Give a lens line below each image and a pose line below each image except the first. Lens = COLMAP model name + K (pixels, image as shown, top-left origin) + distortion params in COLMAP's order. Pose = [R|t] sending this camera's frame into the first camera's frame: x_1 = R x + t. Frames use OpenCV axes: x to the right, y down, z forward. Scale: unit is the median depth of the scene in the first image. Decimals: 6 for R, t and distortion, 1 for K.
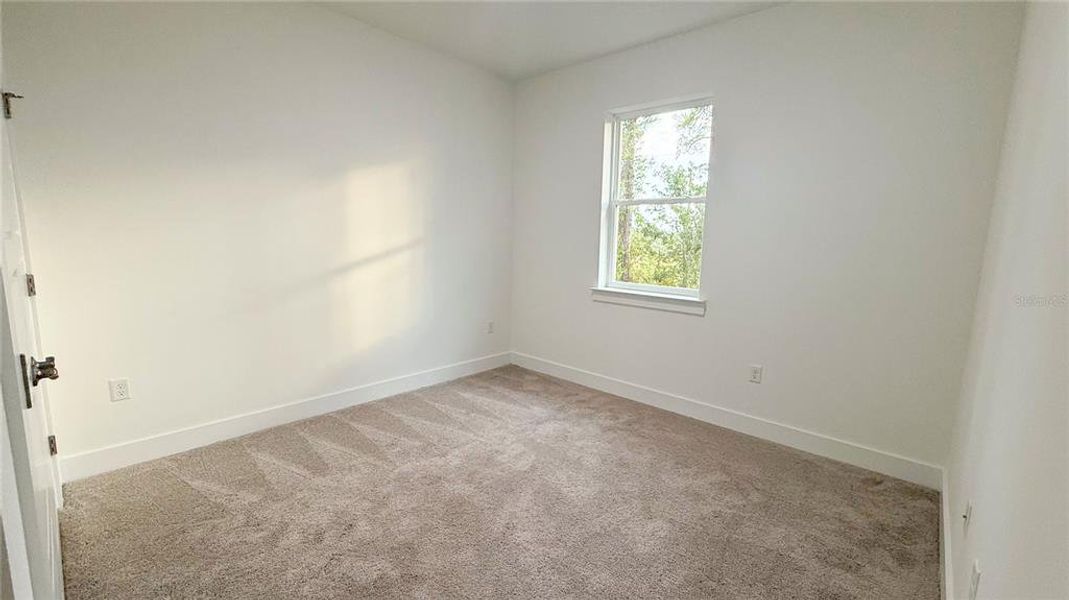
lens RADIAL K [[436.7, 0, 534.5], [0, 436.7, 300.0], [0, 0, 1]] dist [-0.000758, 0.000012]
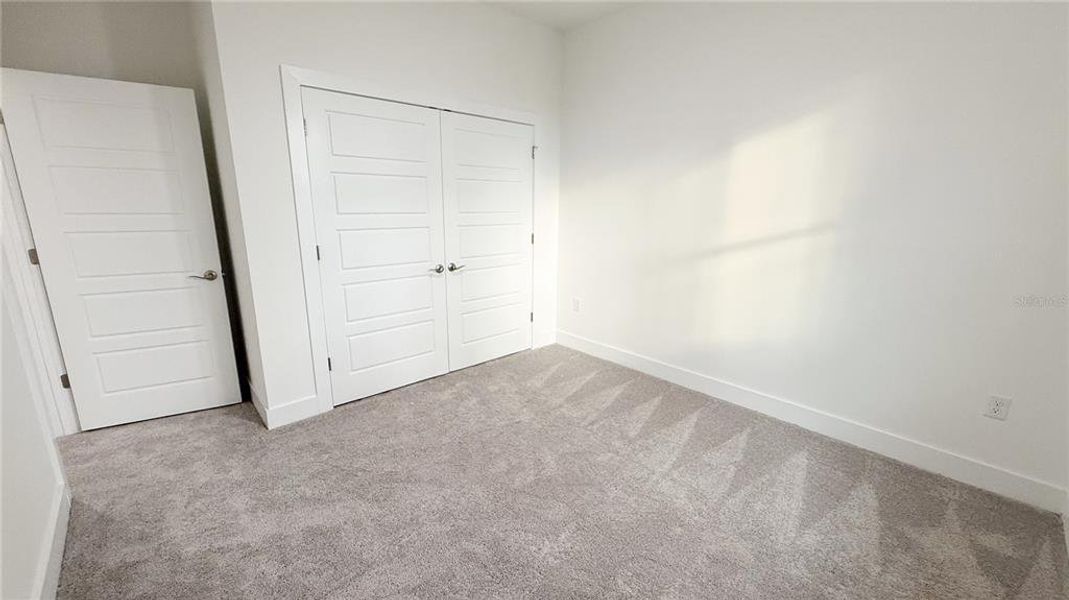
lens RADIAL K [[436.7, 0, 534.5], [0, 436.7, 300.0], [0, 0, 1]] dist [-0.000758, 0.000012]
pose [[-0.091891, 0.194803, -0.976528, 0.494265], [-0.149405, 0.966879, 0.206937, -0.095302], [0.984497, 0.164914, -0.059742, 0.621454]]
